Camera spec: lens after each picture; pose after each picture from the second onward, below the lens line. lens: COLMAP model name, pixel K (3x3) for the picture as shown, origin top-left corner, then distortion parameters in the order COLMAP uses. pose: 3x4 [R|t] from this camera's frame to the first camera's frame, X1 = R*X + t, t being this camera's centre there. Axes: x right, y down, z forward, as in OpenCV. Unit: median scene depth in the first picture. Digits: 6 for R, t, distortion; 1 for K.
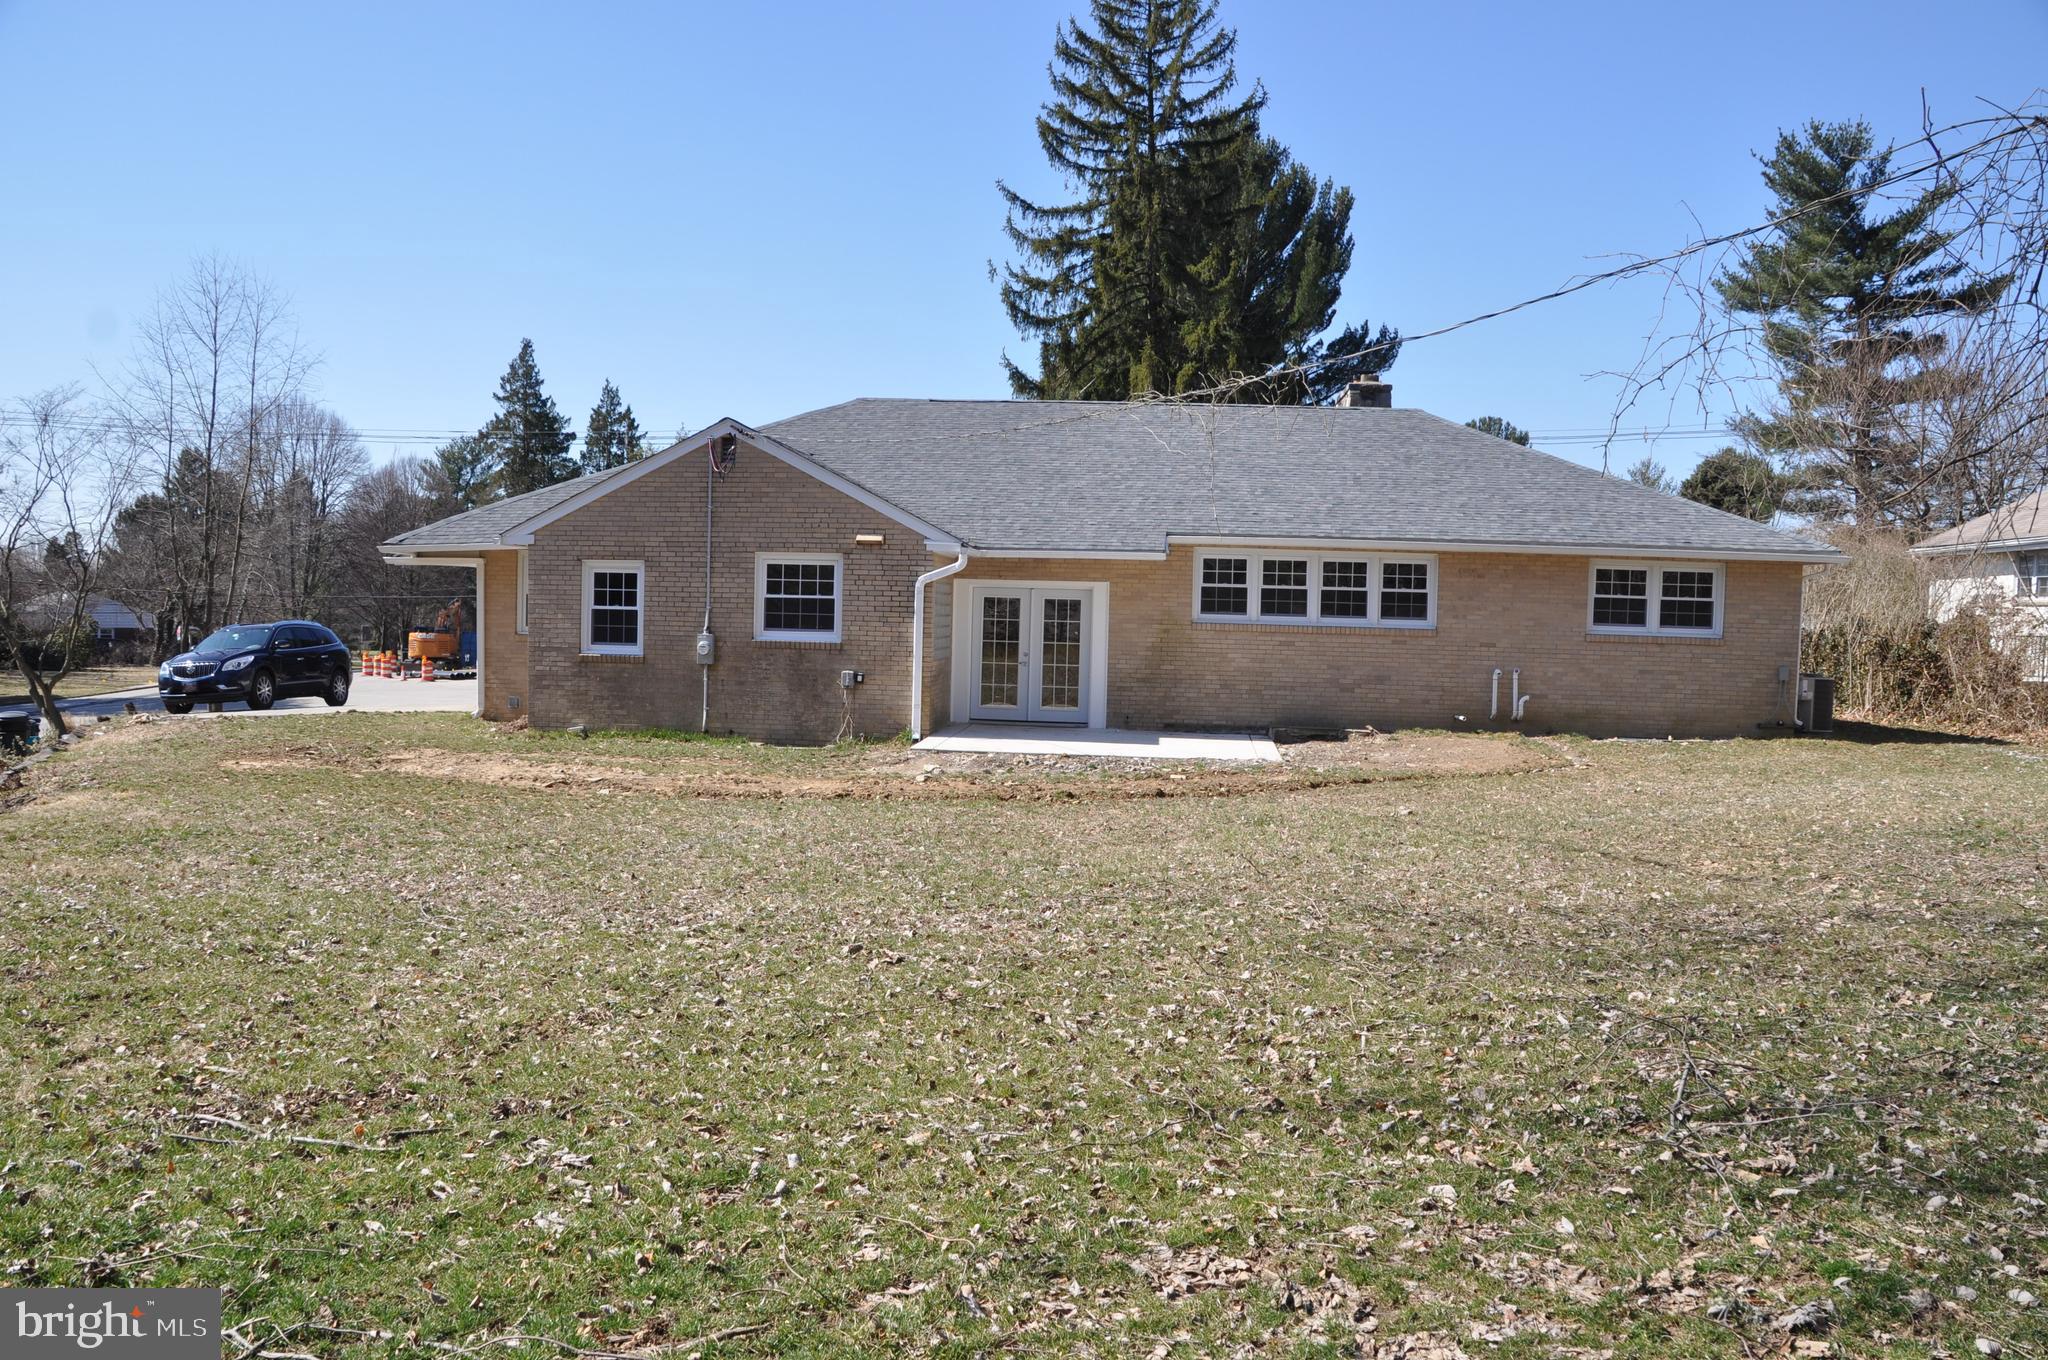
lens RADIAL K [[1617.7, 0, 1020.8], [0, 1617.7, 686.1], [0, 0, 1]] dist [-0.149963, 0.100340]
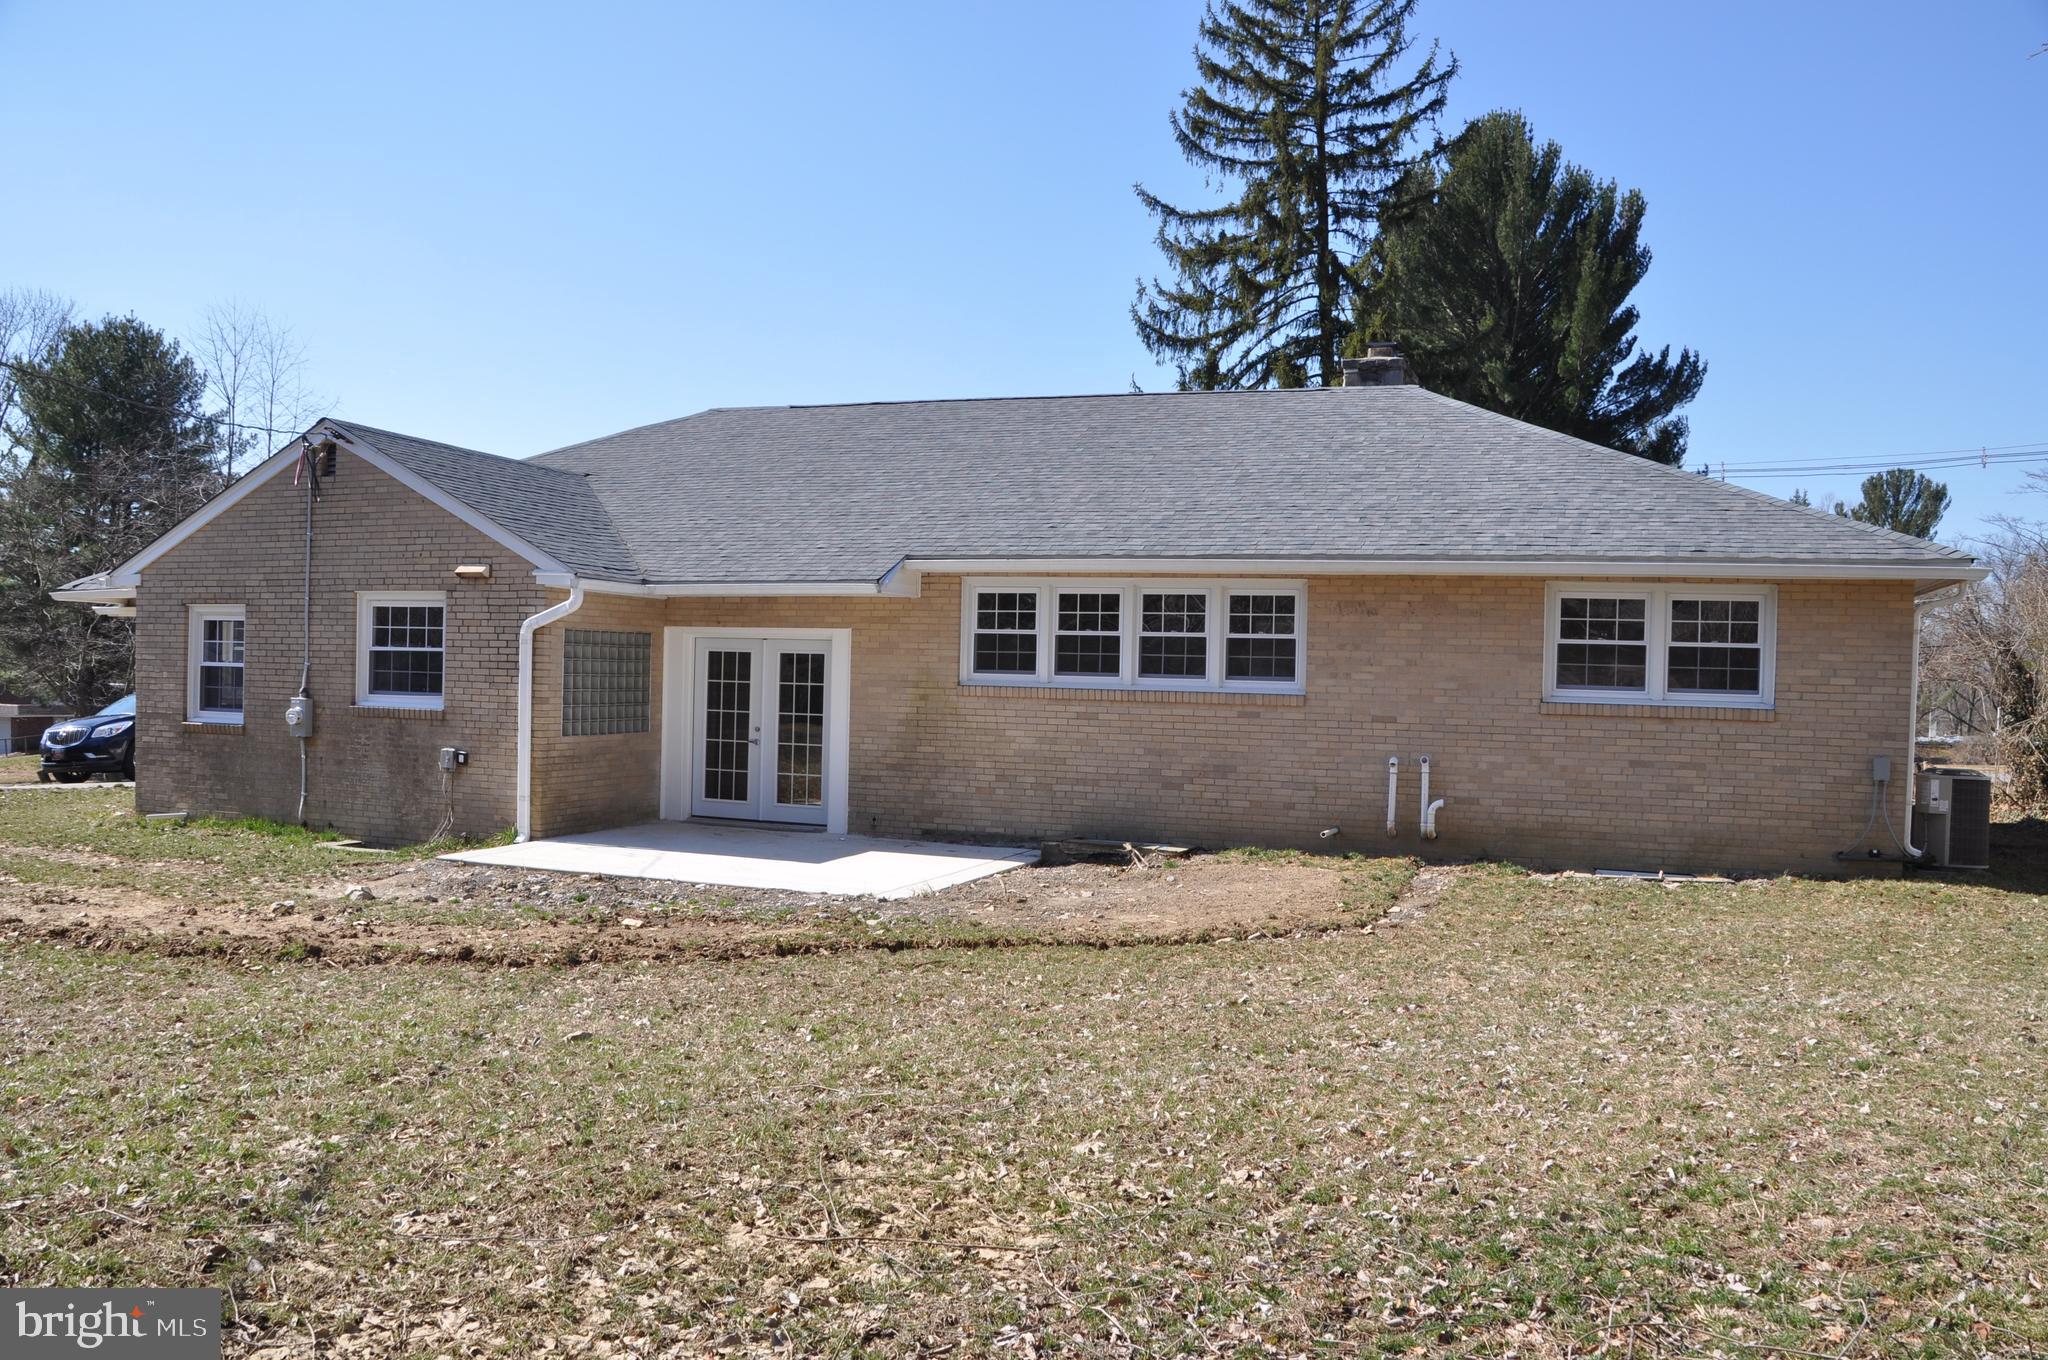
lens RADIAL K [[1617.7, 0, 1020.3], [0, 1617.7, 701.7], [0, 0, 1]] dist [-0.149963, 0.100340]
pose [[0.966633, 0.003811, -0.256139, 0.314567], [-0.013724, 0.999224, -0.036925, -0.006996], [0.255799, 0.039208, 0.965935, 0.338798]]
